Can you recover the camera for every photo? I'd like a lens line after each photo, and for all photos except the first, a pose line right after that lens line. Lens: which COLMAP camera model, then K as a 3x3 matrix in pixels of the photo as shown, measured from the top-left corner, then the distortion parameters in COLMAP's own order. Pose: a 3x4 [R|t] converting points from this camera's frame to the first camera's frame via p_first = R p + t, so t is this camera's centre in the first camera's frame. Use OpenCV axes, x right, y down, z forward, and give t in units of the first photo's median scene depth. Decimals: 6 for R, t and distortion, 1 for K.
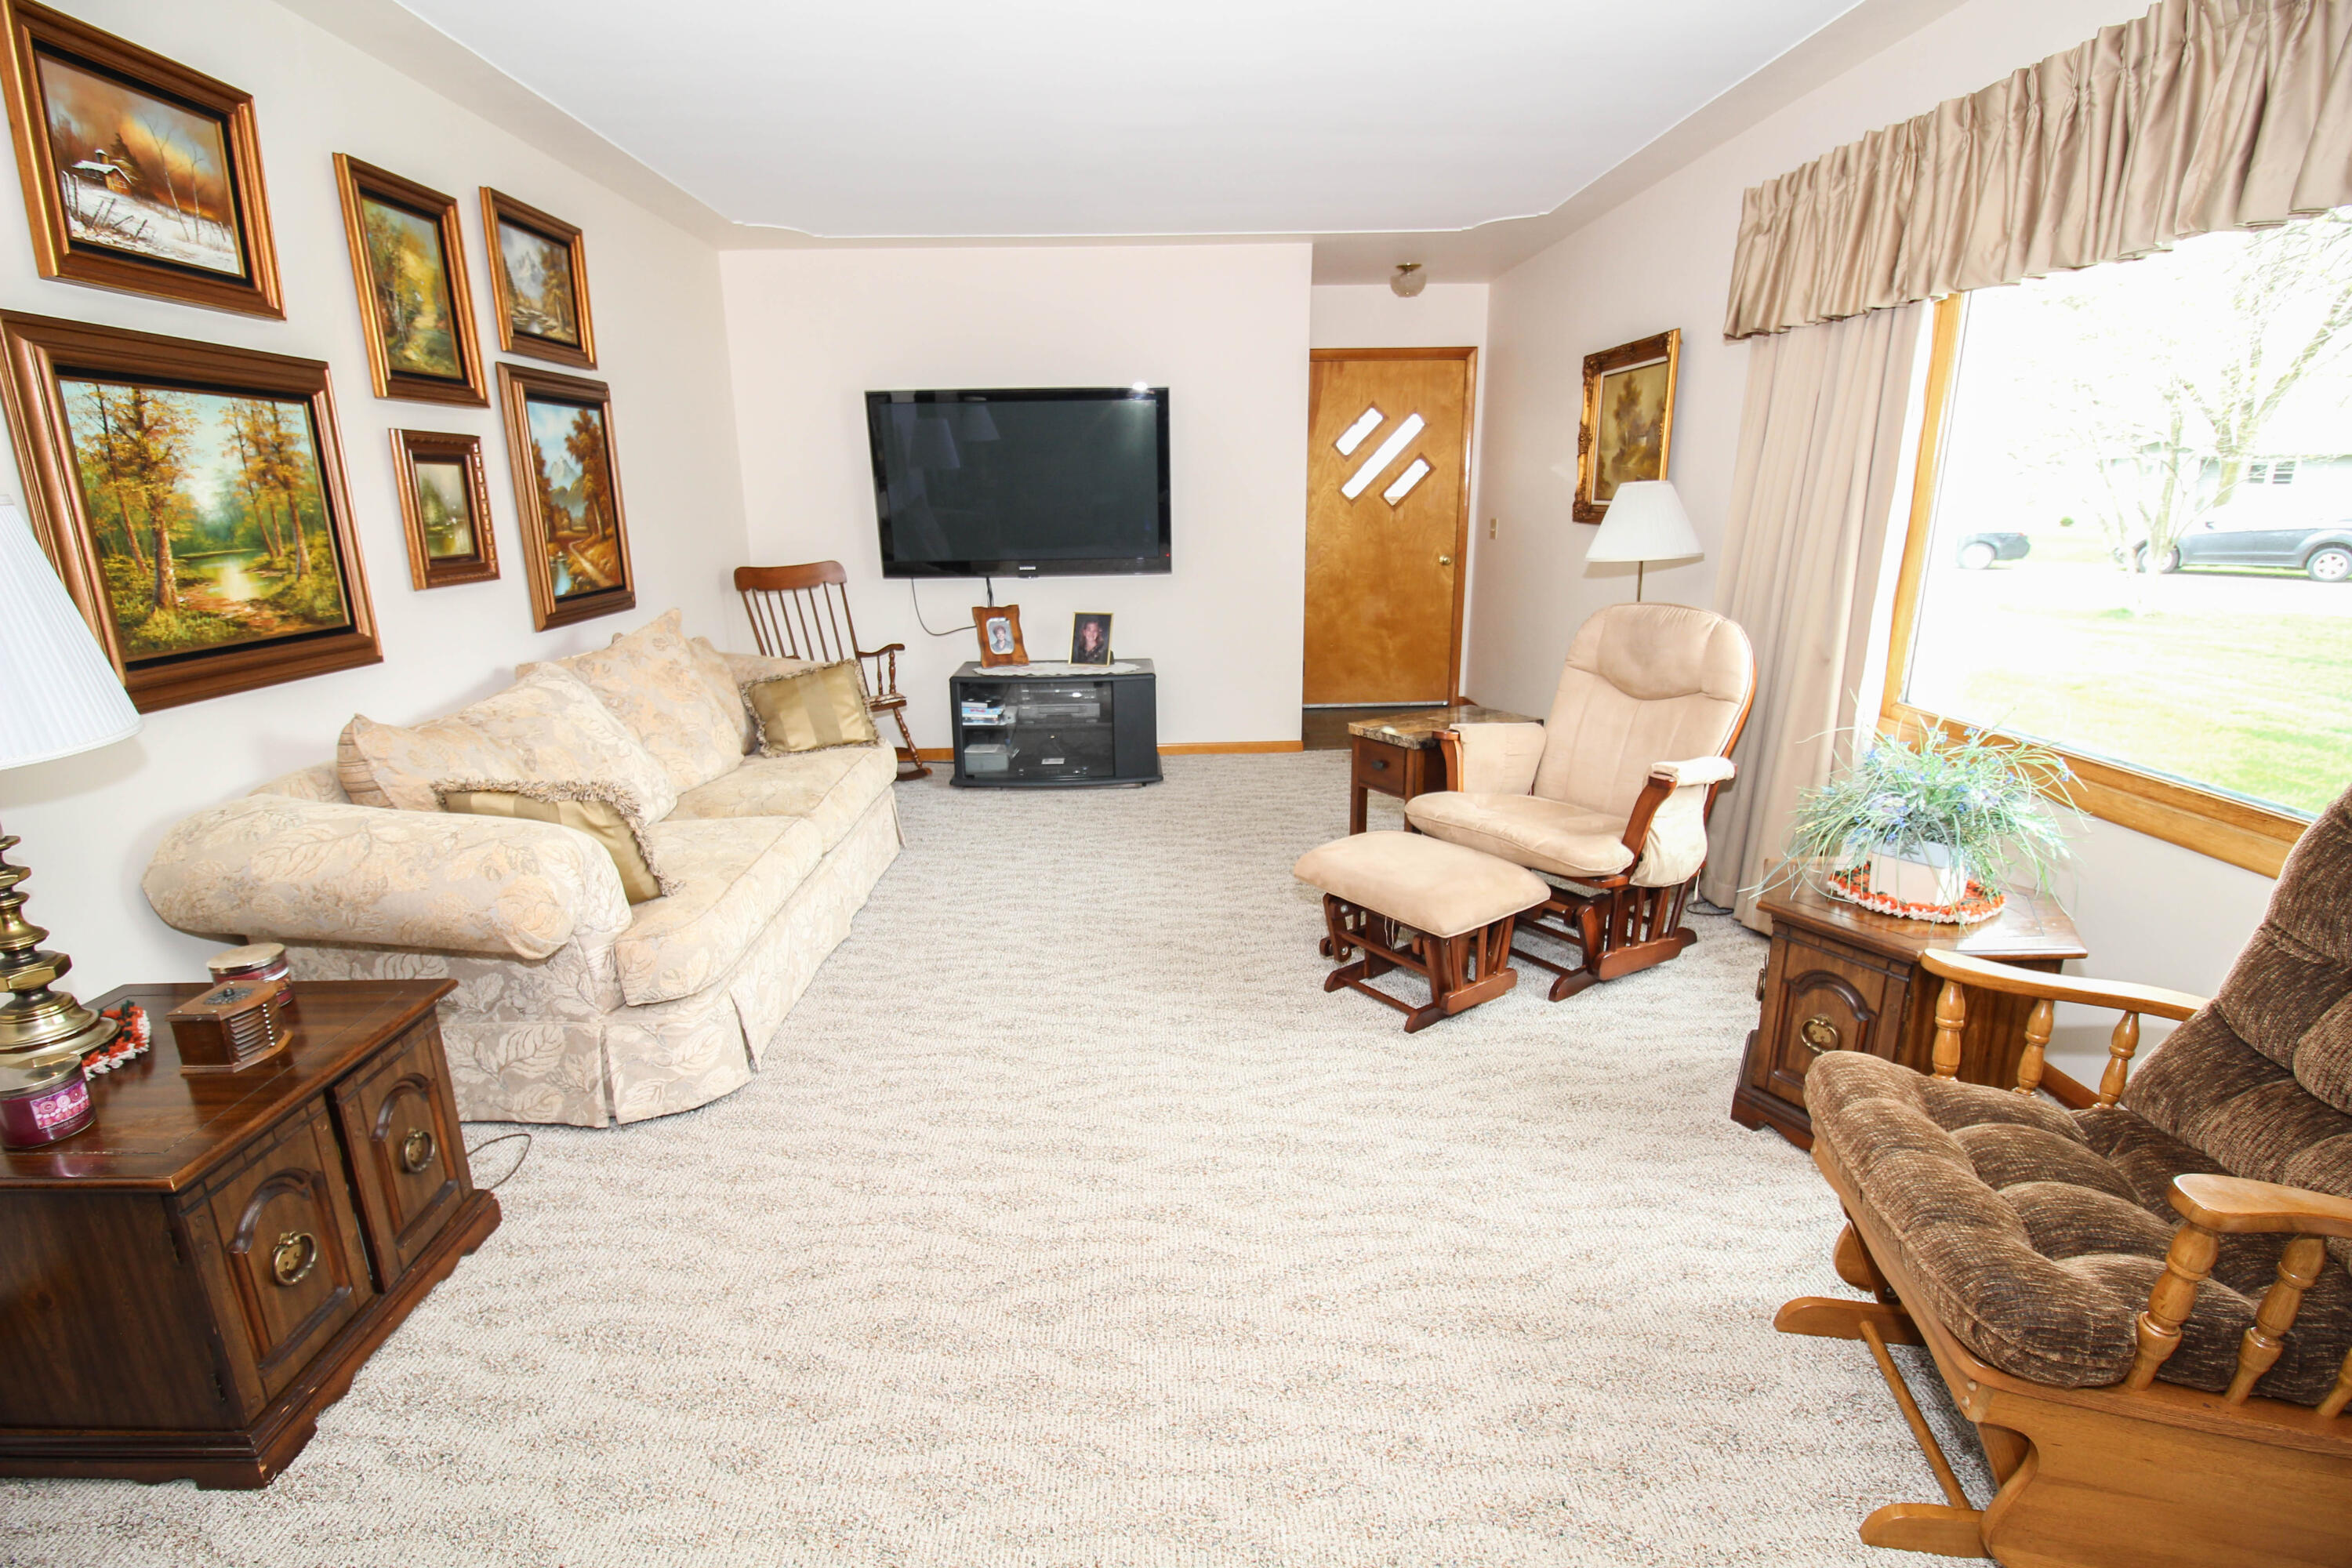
lens RADIAL K [[1096.3, 0, 1169.0], [0, 1096.3, 783.3], [0, 0, 1]] dist [-0.014646, -0.004621]
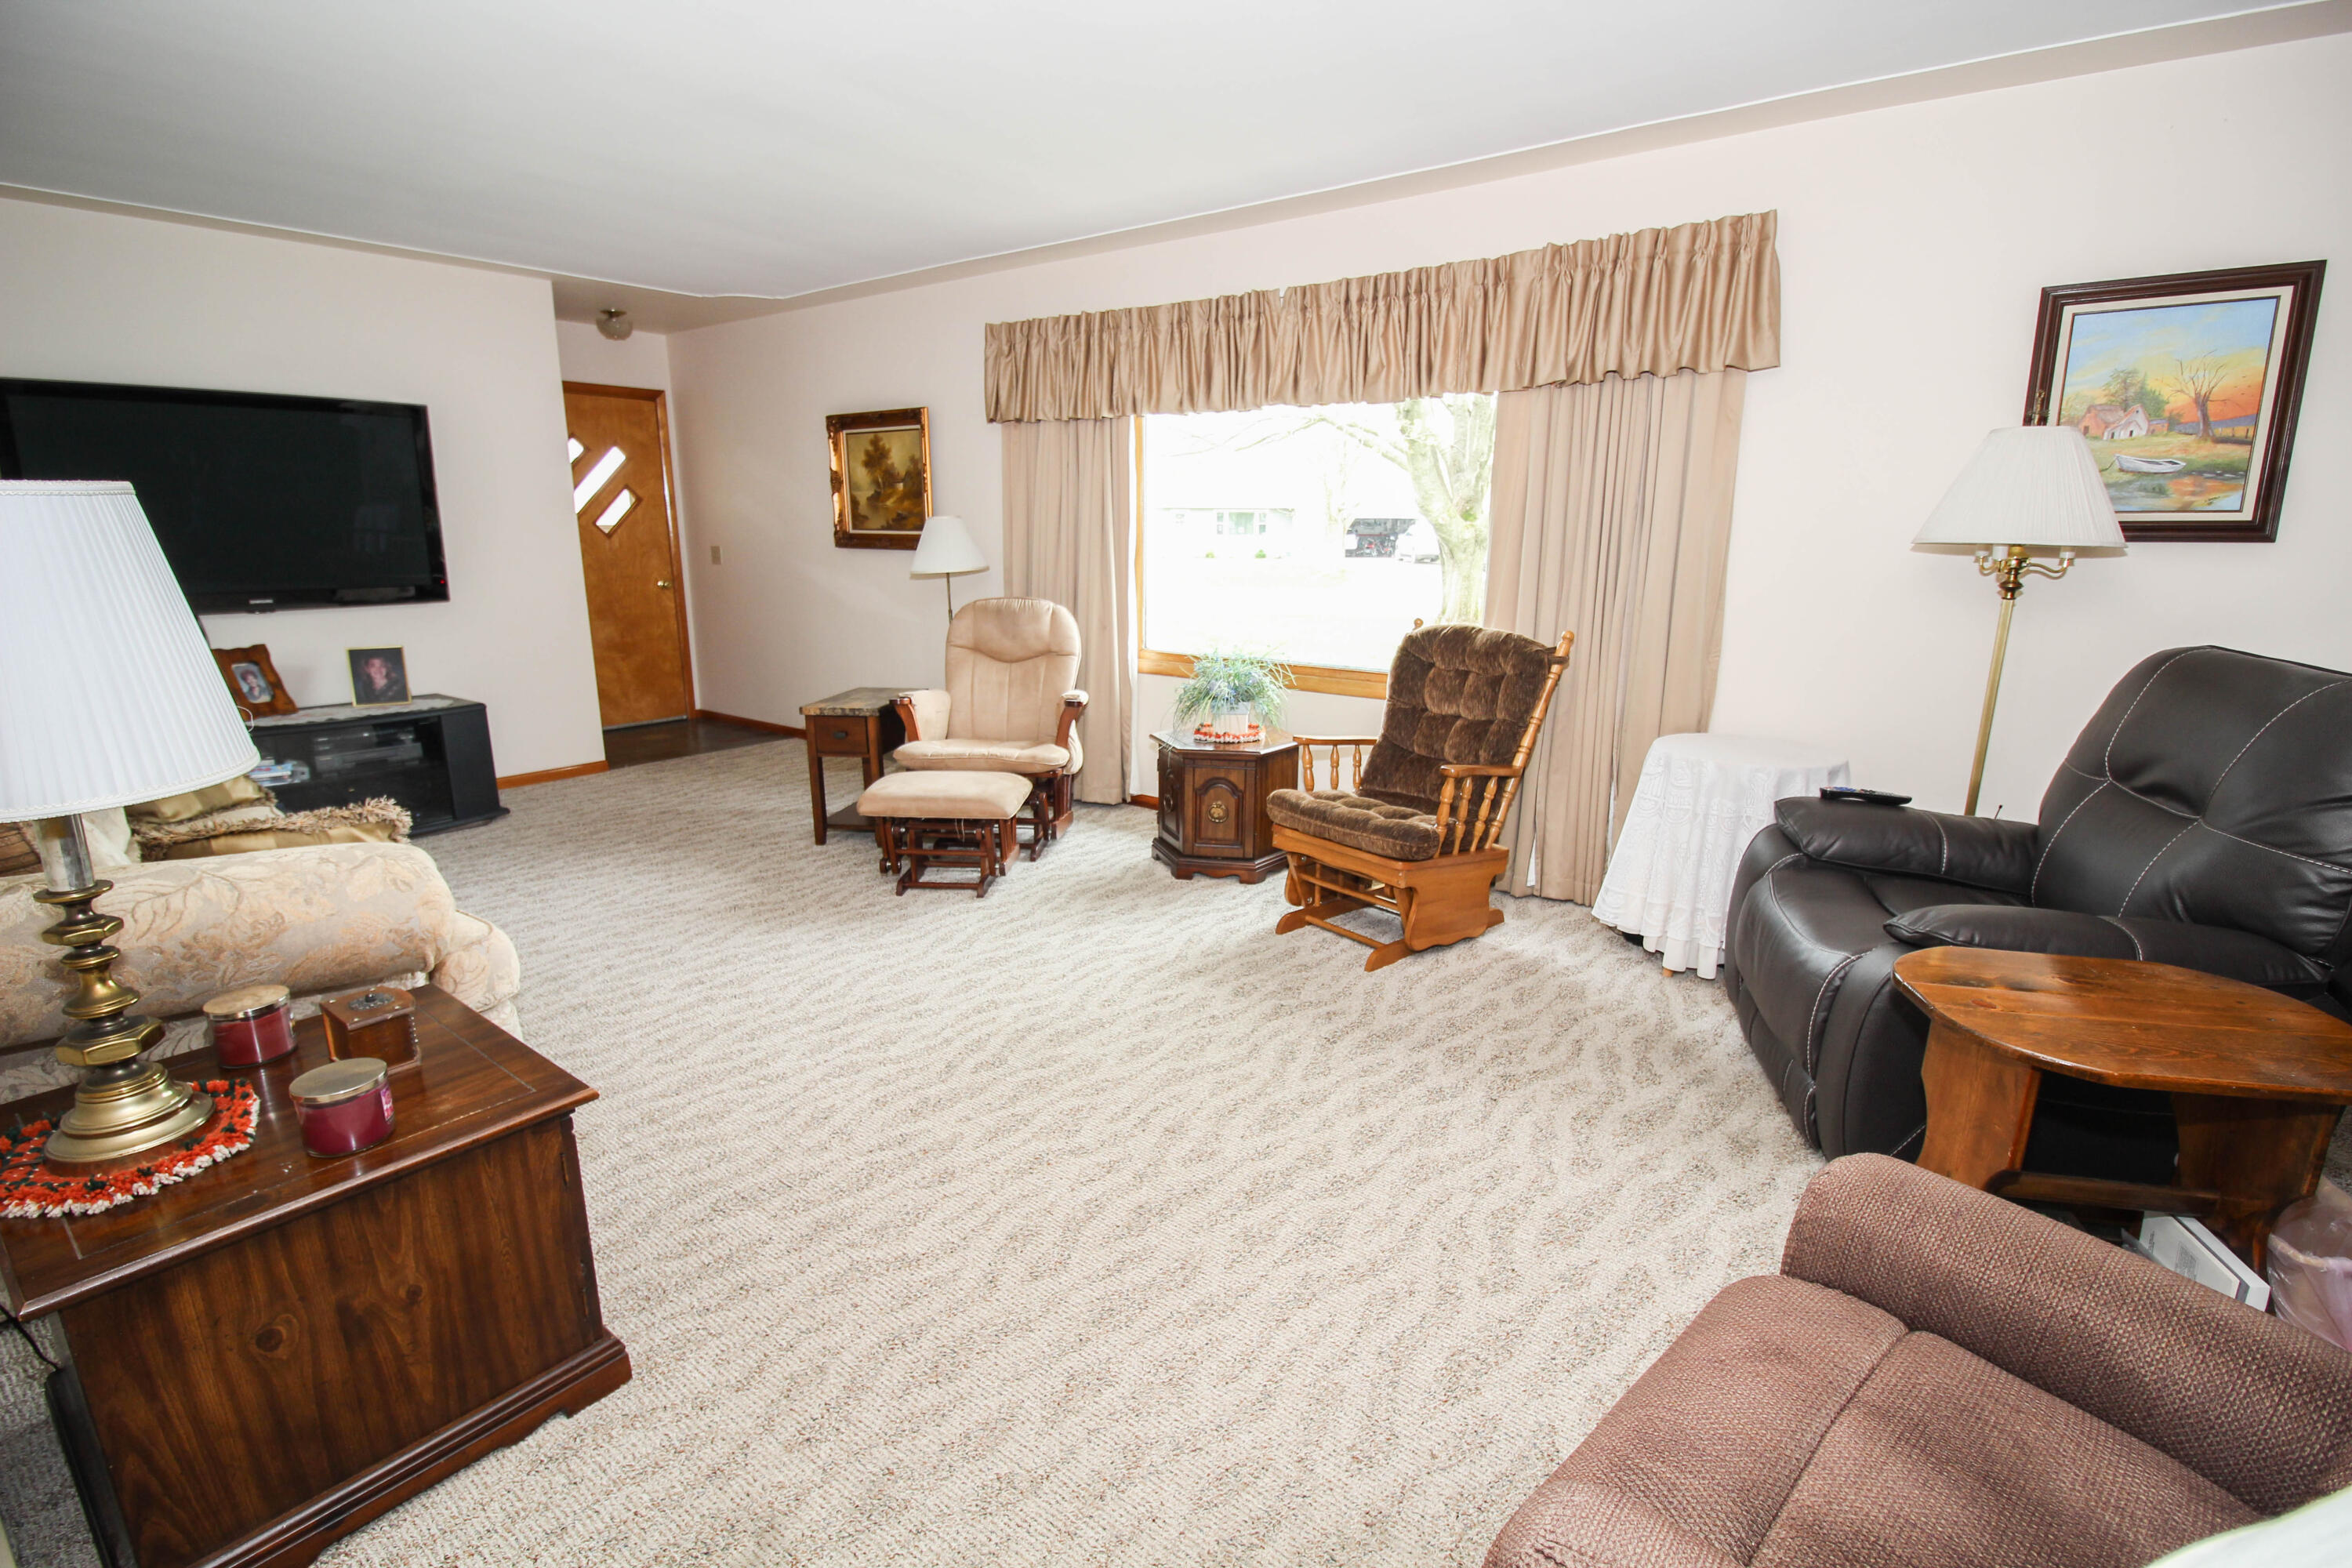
lens RADIAL K [[1096.3, 0, 1184.0], [0, 1096.3, 778.7], [0, 0, 1]] dist [-0.014646, -0.004621]
pose [[0.618672, -0.158228, 0.769551, -0.374453], [0.185279, 0.981266, 0.052807, 0.027513], [-0.763490, 0.109911, 0.636399, -0.067285]]
